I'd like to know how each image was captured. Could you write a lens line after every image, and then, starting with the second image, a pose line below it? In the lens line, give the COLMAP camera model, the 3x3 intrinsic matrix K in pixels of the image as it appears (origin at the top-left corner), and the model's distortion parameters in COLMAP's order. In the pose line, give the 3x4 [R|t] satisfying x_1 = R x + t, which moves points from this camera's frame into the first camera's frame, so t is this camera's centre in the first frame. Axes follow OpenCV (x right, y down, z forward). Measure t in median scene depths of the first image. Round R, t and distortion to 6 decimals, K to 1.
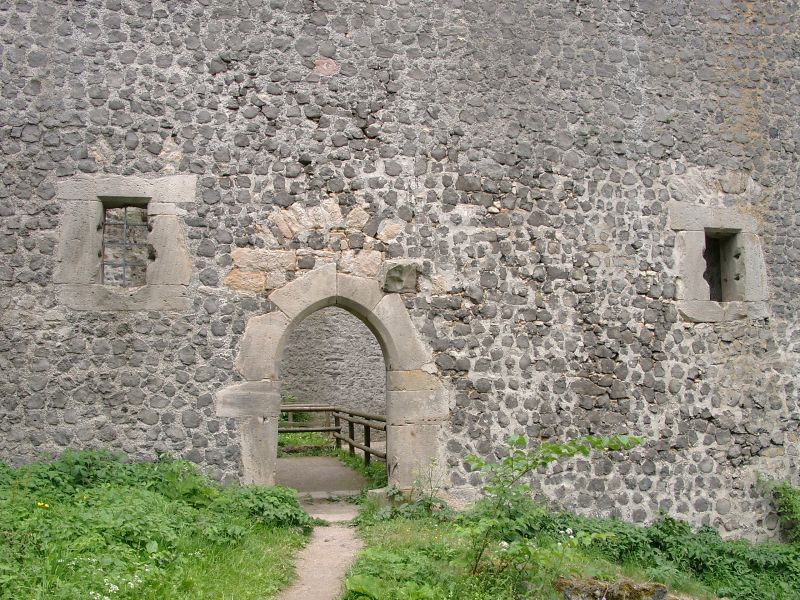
lens RADIAL K [[799.1, 0, 399.8], [0, 799.1, 316.2], [0, 0, 1]] dist [-0.178165, 0.193653]
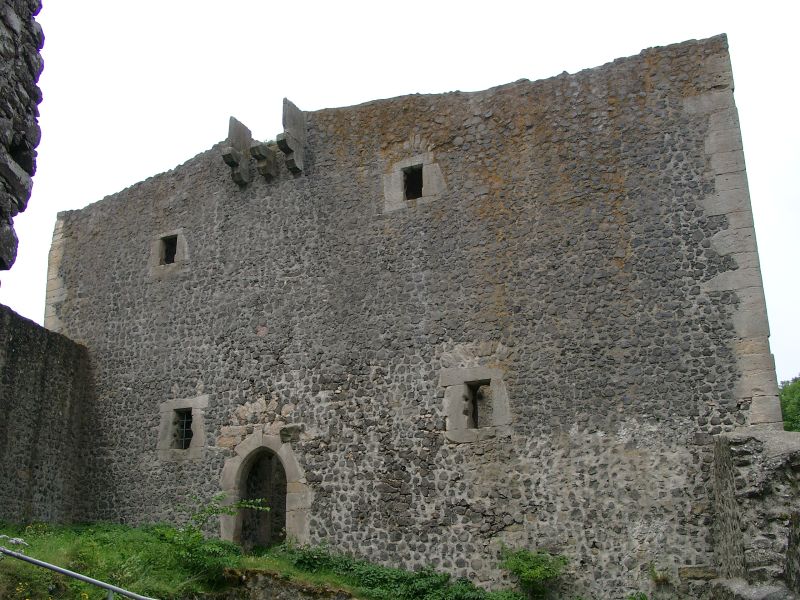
lens RADIAL K [[799.1, 0, 399.8], [0, 799.1, 316.2], [0, 0, 1]] dist [-0.178165, 0.193653]
pose [[0.793002, -0.183405, -0.580956, 1.309501], [0.053535, 0.970898, -0.233433, 0.130156], [0.606862, 0.154012, 0.779743, -0.354590]]
